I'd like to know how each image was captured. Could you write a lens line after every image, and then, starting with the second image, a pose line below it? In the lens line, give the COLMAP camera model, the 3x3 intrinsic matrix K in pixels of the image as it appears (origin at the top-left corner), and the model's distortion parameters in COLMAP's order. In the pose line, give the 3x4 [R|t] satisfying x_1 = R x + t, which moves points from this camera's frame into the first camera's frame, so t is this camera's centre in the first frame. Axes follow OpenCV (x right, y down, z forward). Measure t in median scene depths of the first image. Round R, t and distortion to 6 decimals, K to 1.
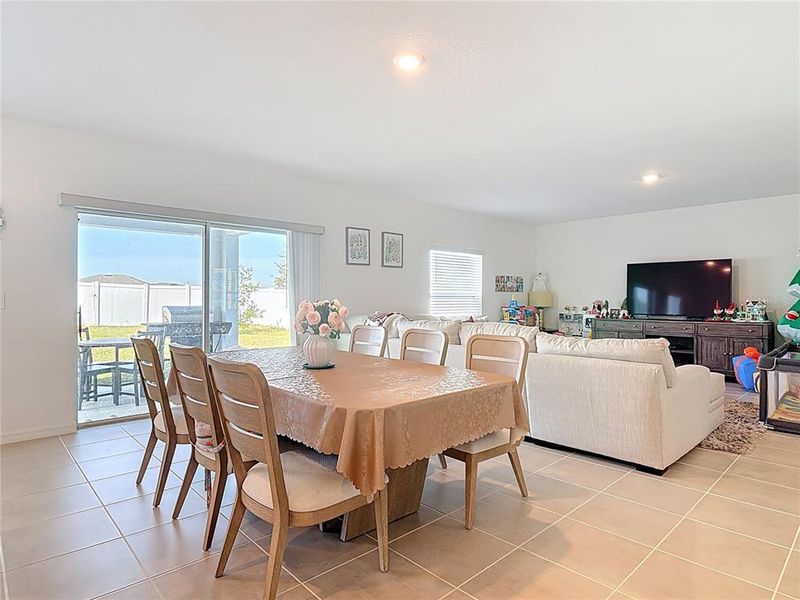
lens RADIAL K [[459.9, 0, 400.0], [0, 459.9, 300.0], [0, 0, 1]] dist [-0.017157, -0.001067]
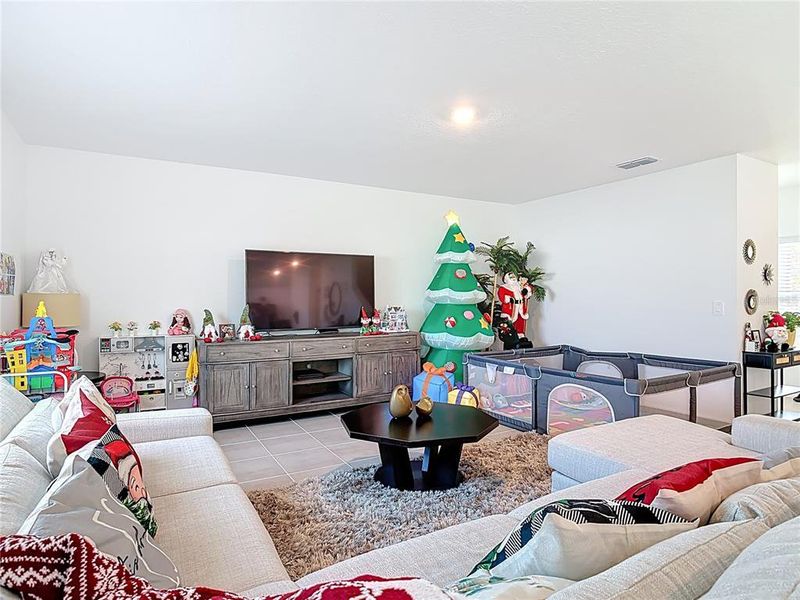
lens RADIAL K [[446.0, 0, 400.4], [0, 446.0, 297.6], [0, 0, 1]] dist [-0.041438, -0.000488]
pose [[0.225516, -0.005626, 0.974223, -0.038713], [0.005624, 0.999974, 0.004473, -0.018055], [-0.974223, 0.004470, 0.225541, 0.767318]]
